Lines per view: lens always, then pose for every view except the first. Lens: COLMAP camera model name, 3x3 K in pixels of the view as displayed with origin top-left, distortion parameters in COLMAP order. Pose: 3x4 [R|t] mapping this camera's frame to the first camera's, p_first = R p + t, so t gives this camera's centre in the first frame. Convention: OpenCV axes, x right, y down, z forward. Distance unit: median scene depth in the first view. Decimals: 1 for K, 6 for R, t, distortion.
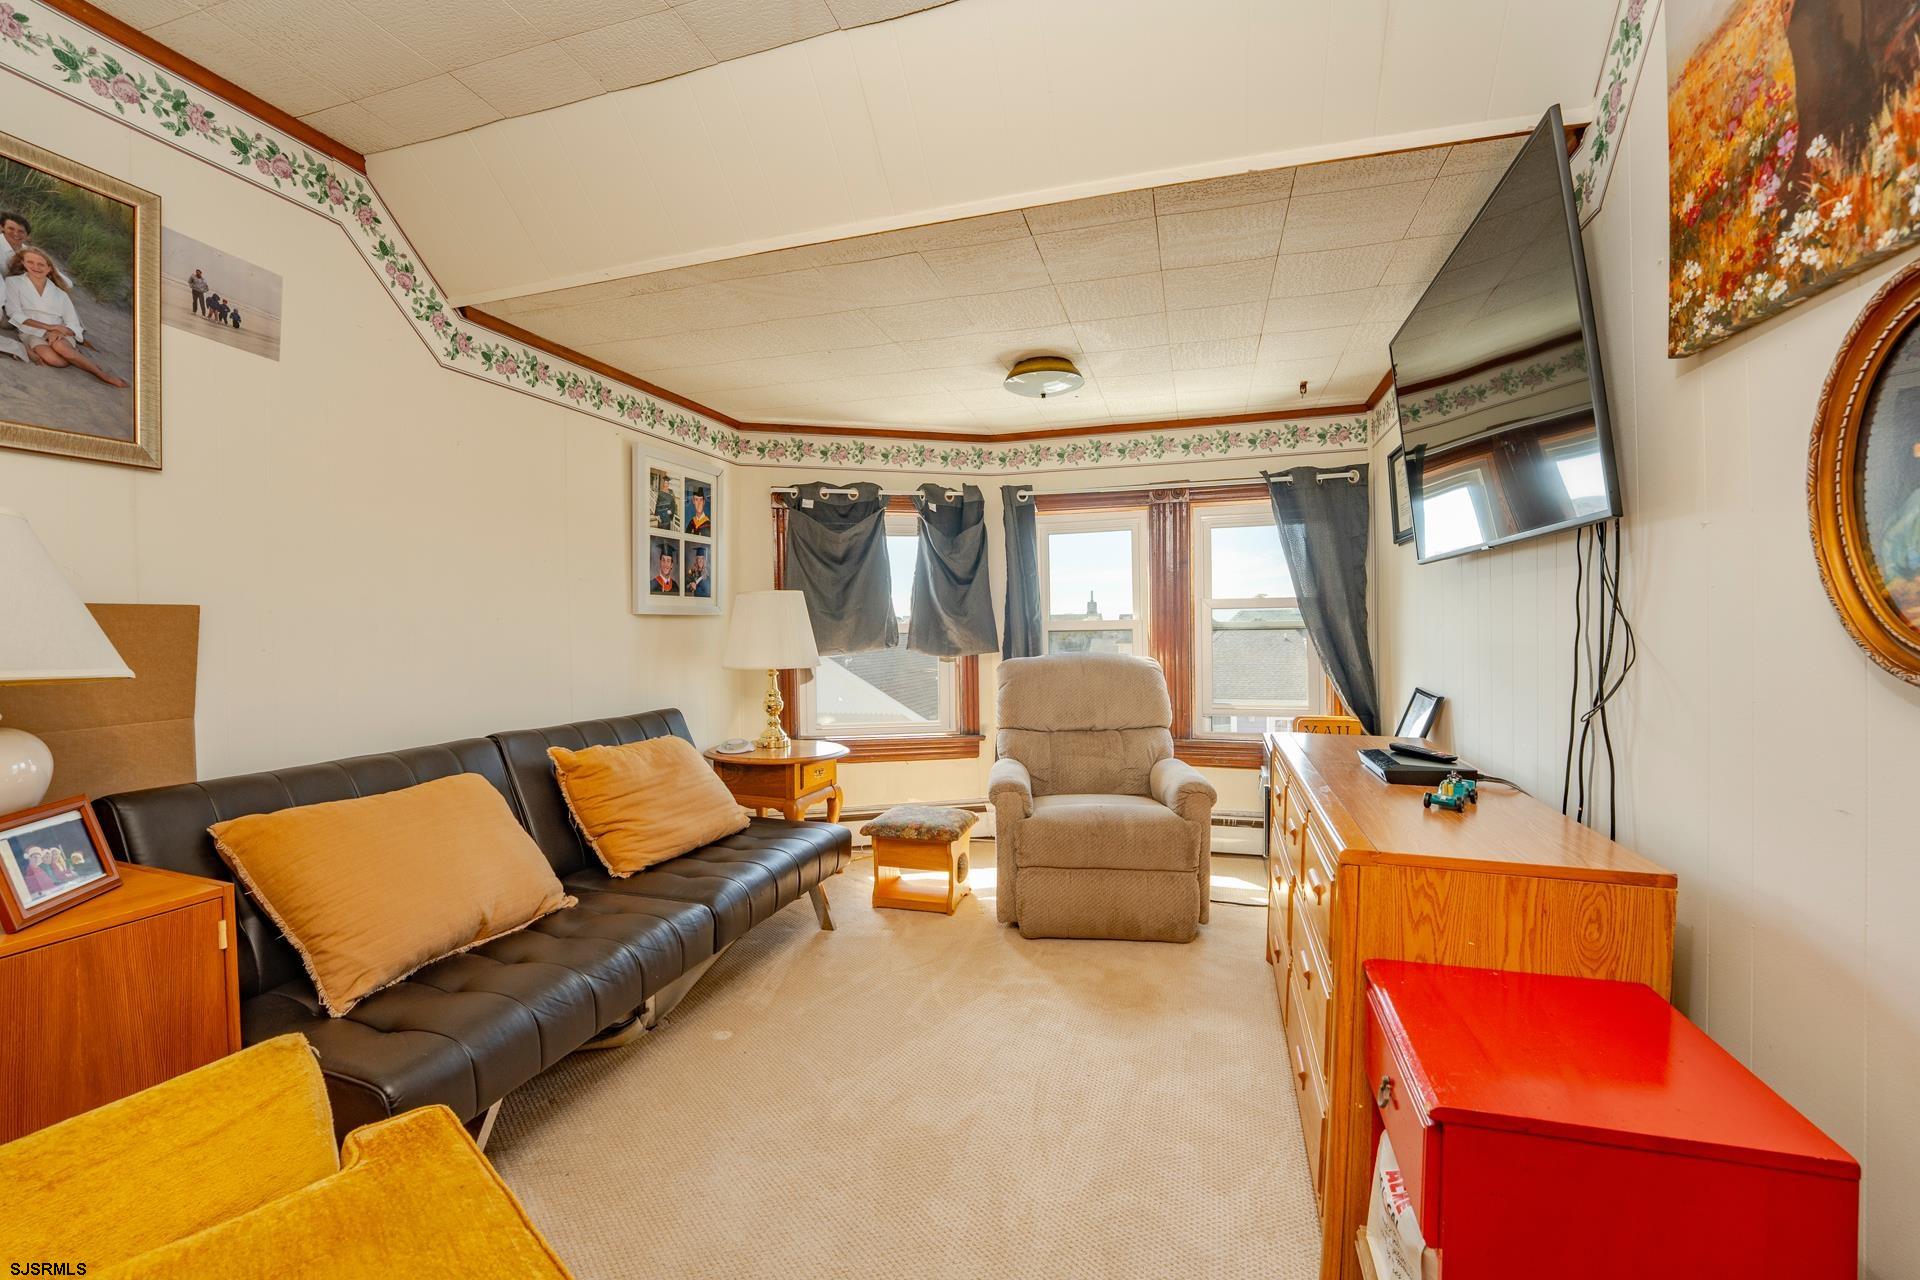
lens RADIAL K [[779.2, 0, 961.6], [0, 779.2, 647.7], [0, 0, 1]] dist [-0.032779, 0.004780]
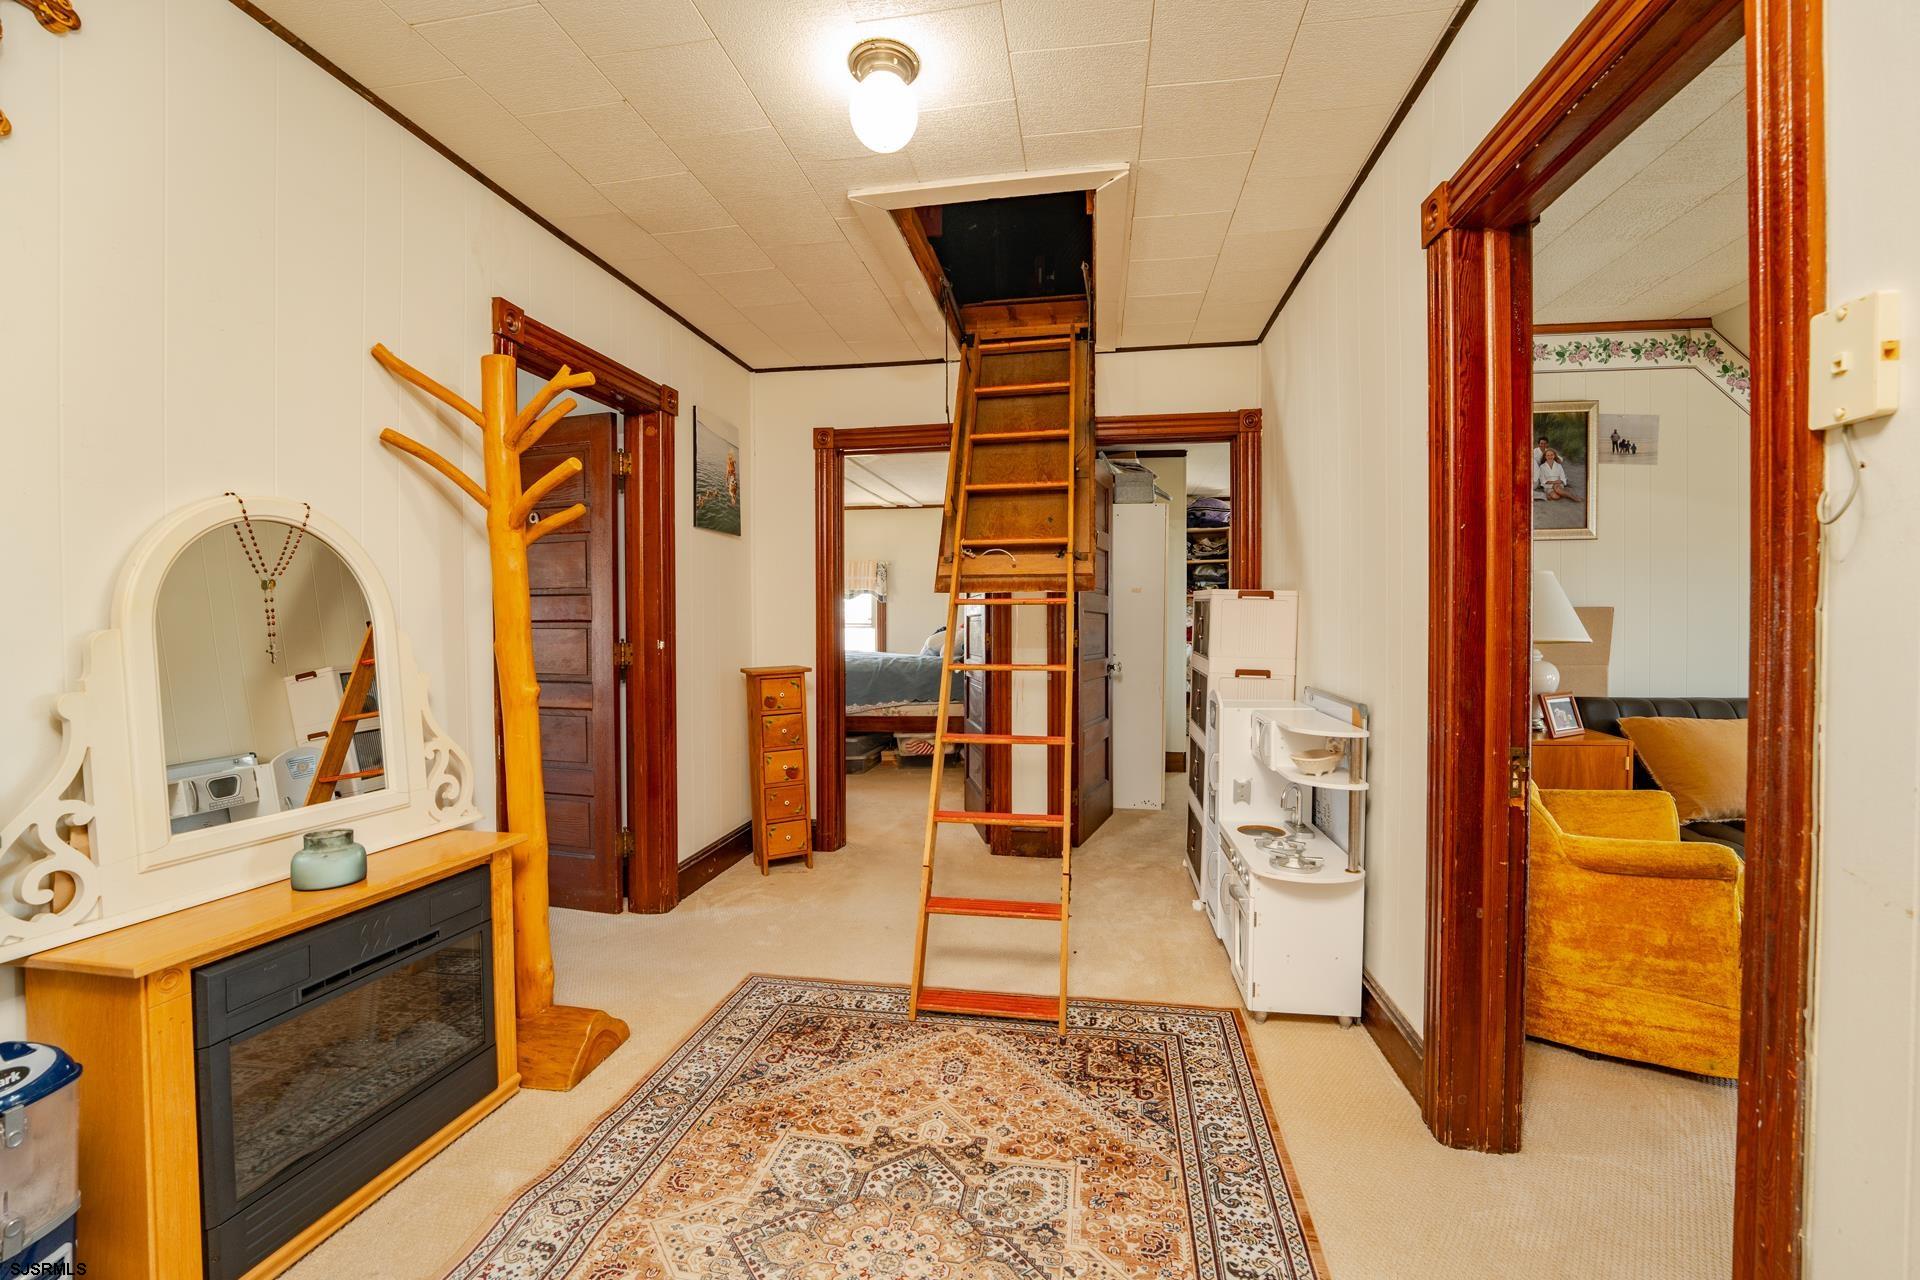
lens RADIAL K [[779.2, 0, 956.9], [0, 779.2, 635.3], [0, 0, 1]] dist [-0.032779, 0.004780]
pose [[0.131760, 0.025347, -0.990958, 0.678817], [-0.019166, 0.999551, 0.023019, 0.004293], [0.991096, 0.015960, 0.132187, -0.887877]]
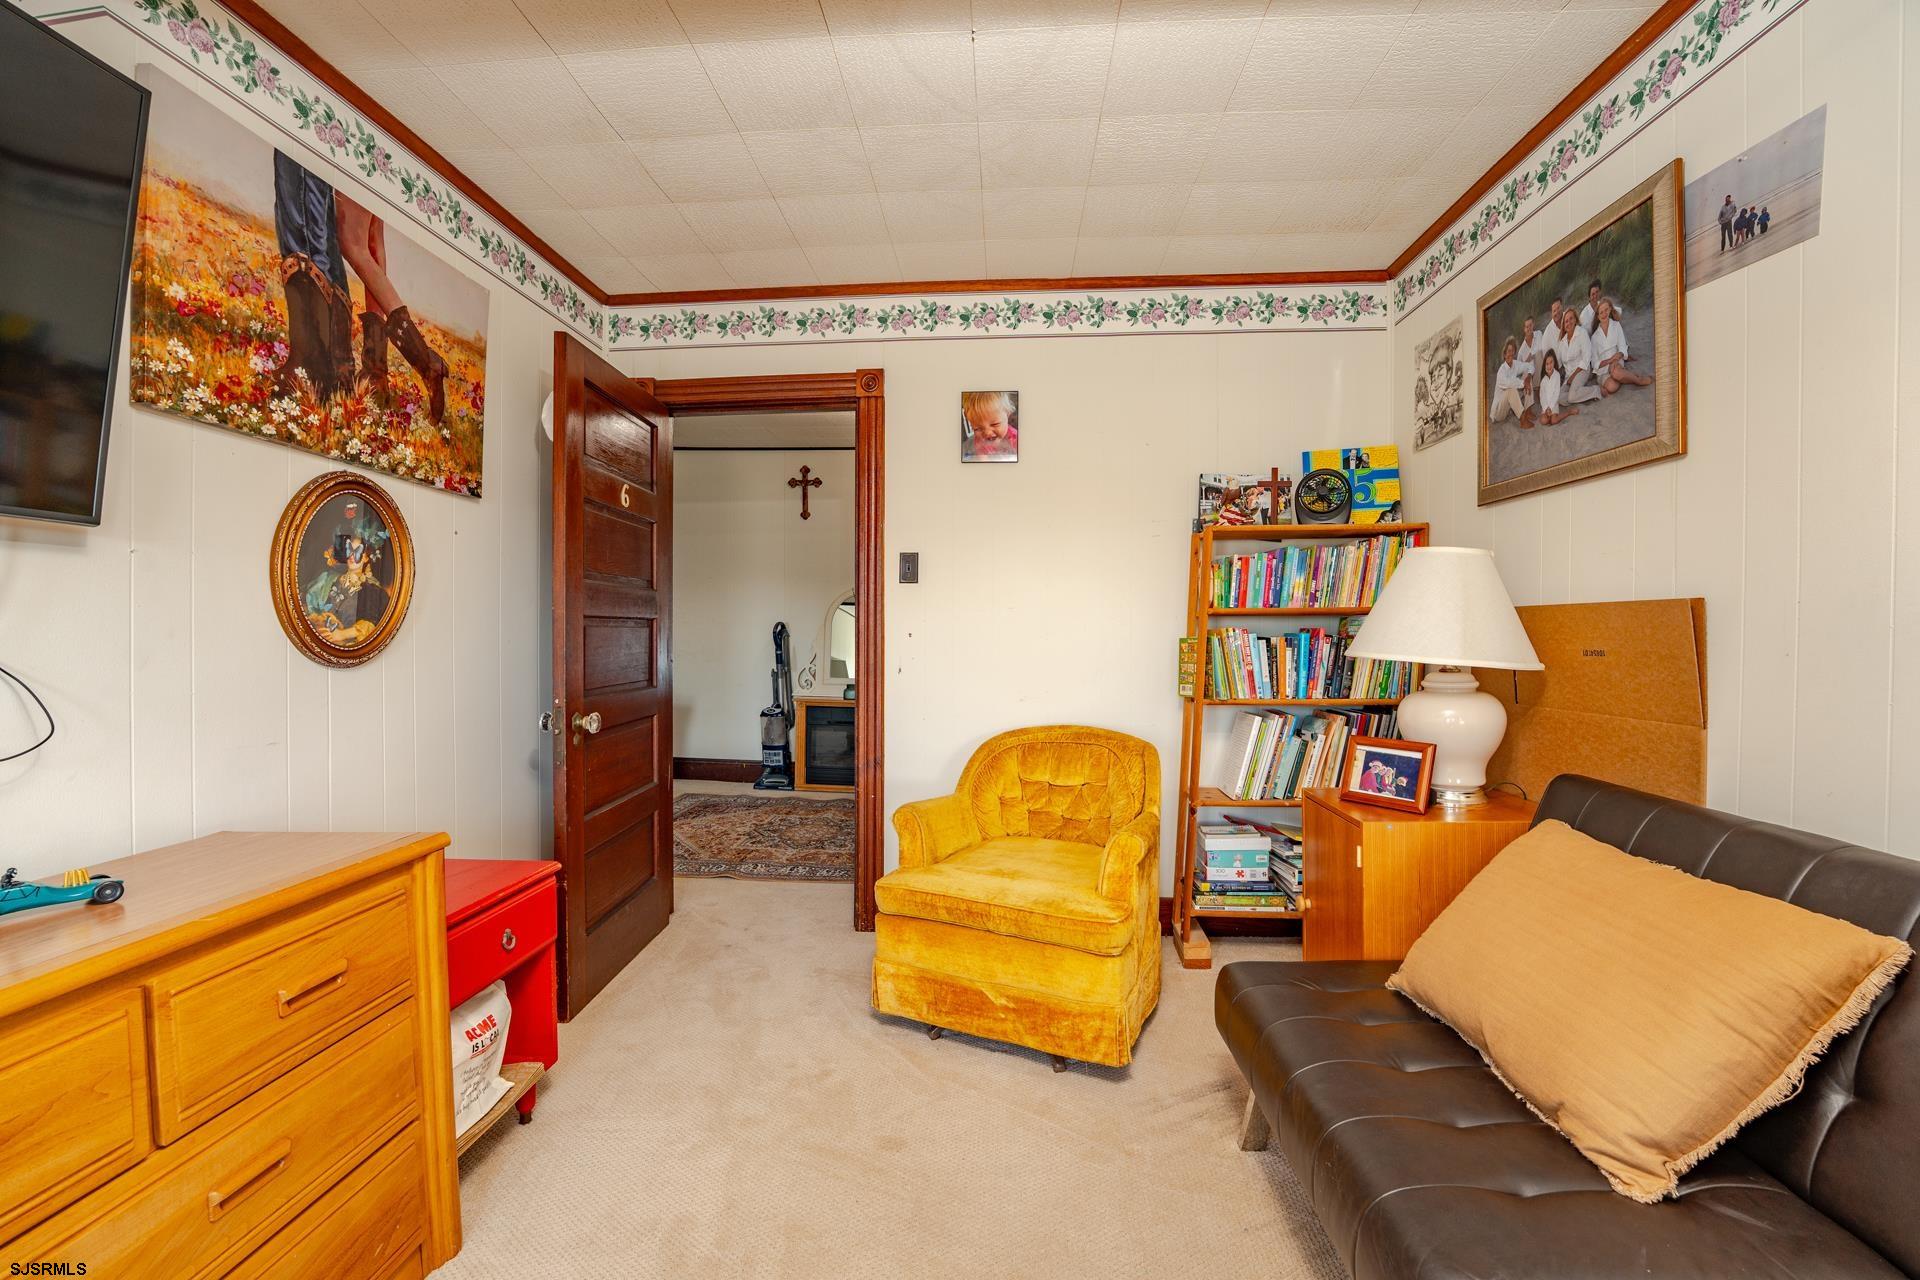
lens RADIAL K [[779.2, 0, 967.9], [0, 779.2, 631.8], [0, 0, 1]] dist [-0.032779, 0.004780]
pose [[-0.971375, 0.011107, -0.237293, 0.007930], [0.003125, 0.999417, 0.033988, -0.049335], [0.237532, 0.032274, -0.970843, 1.619071]]
